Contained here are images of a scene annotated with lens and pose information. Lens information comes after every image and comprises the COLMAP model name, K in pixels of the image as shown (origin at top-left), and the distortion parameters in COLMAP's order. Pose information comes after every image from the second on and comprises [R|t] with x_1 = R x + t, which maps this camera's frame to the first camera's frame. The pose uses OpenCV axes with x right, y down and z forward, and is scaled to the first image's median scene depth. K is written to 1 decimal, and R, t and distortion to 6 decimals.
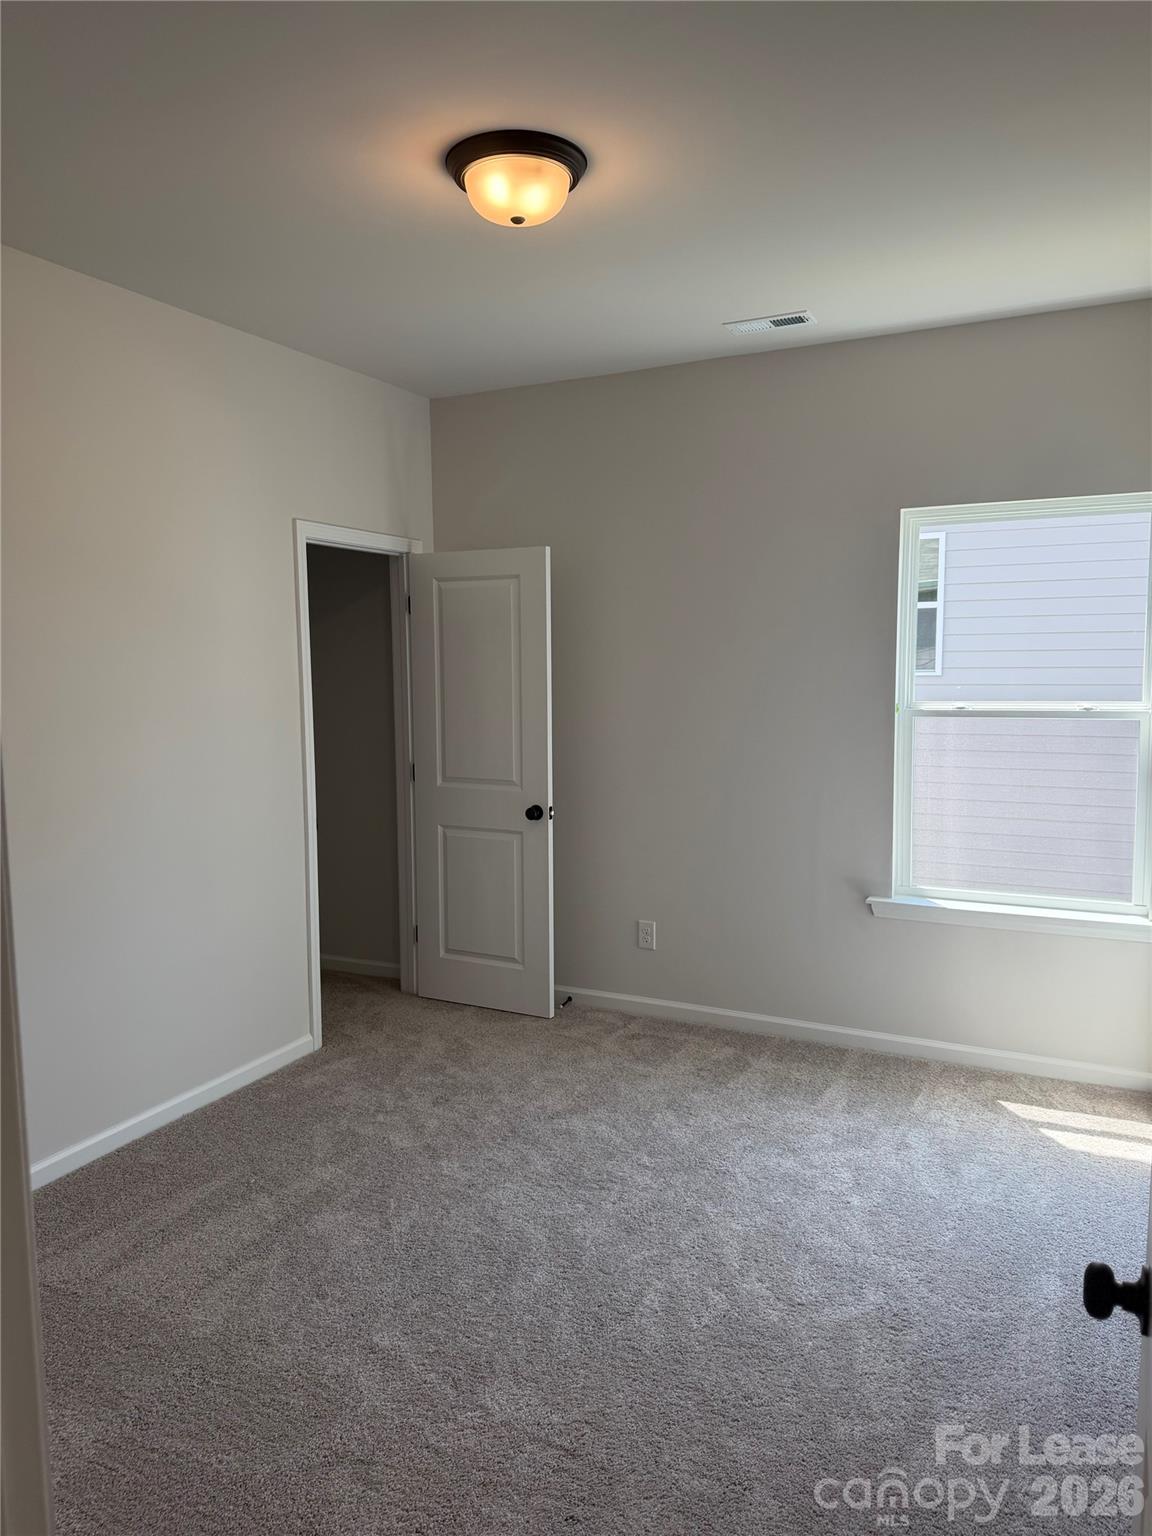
lens RADIAL K [[1043.0, 0, 576.0], [0, 1043.0, 768.0], [0, 0, 1]] dist [0.241017, -0.445251]
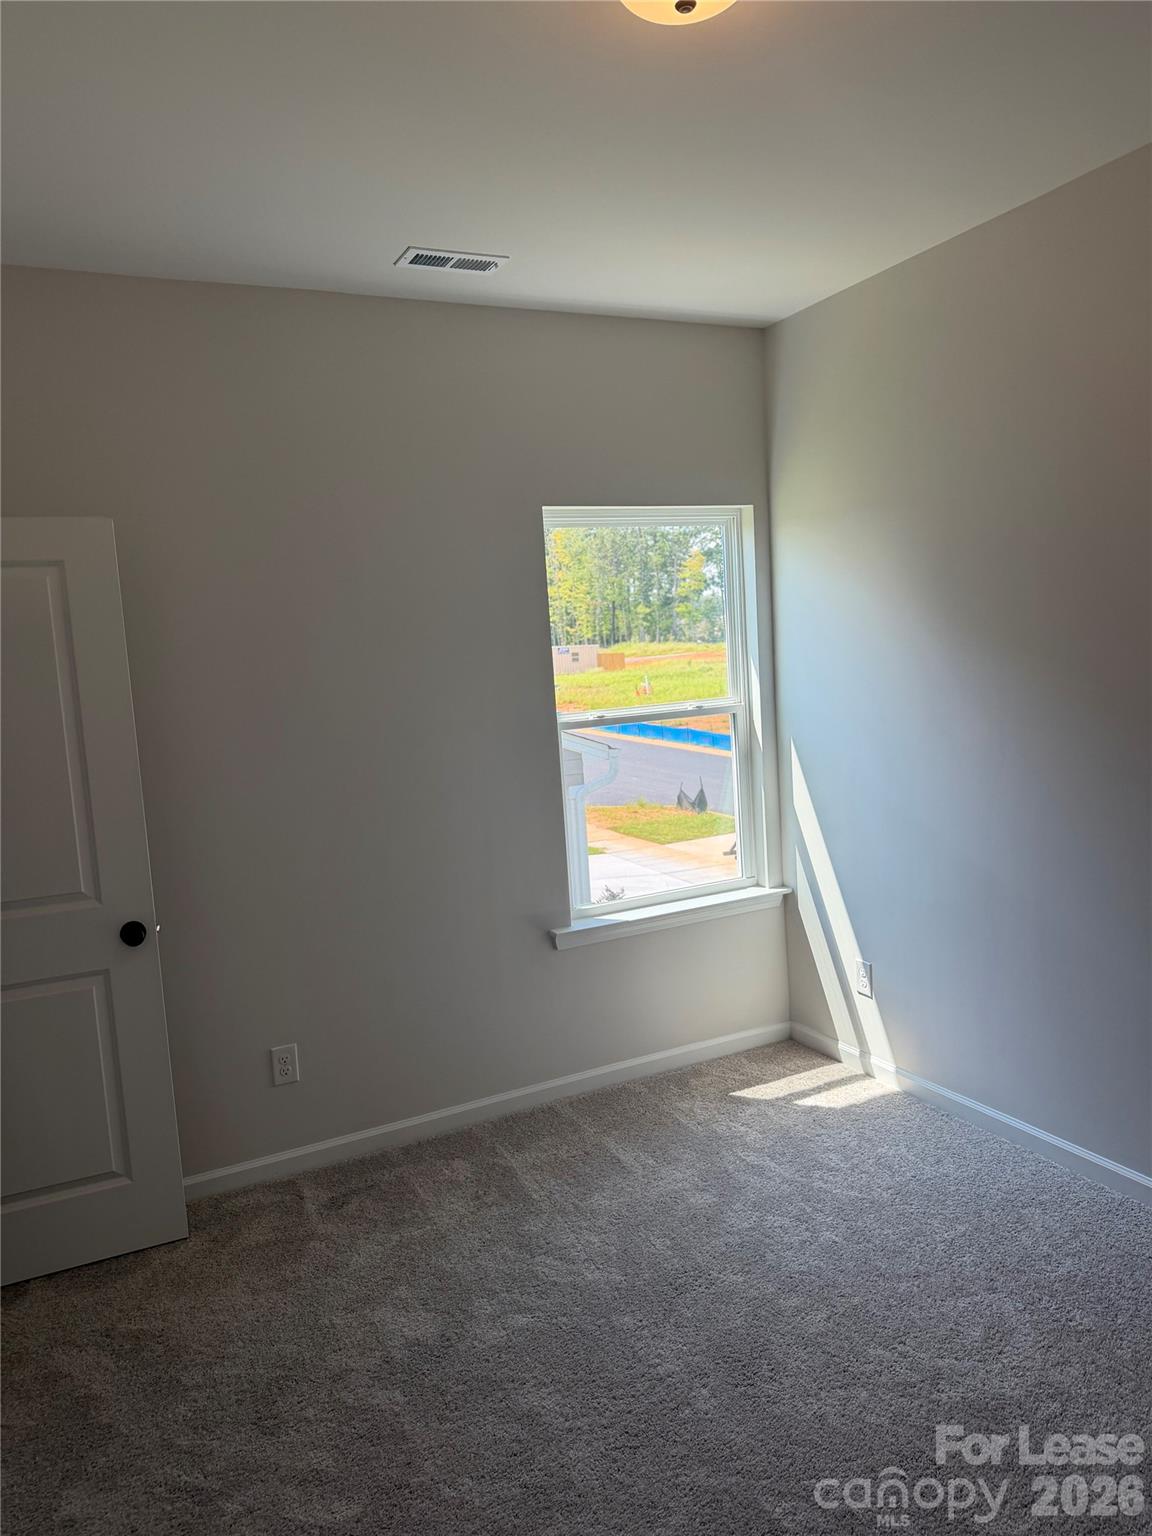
lens RADIAL K [[1092.0, 0, 576.0], [0, 1092.0, 768.0], [0, 0, 1]] dist [0.026772, -0.009309]
pose [[0.623385, -0.120380, 0.772593, -0.412613], [0.146450, 0.988568, 0.035865, -0.045211], [-0.768078, 0.090789, 0.633888, 0.398008]]
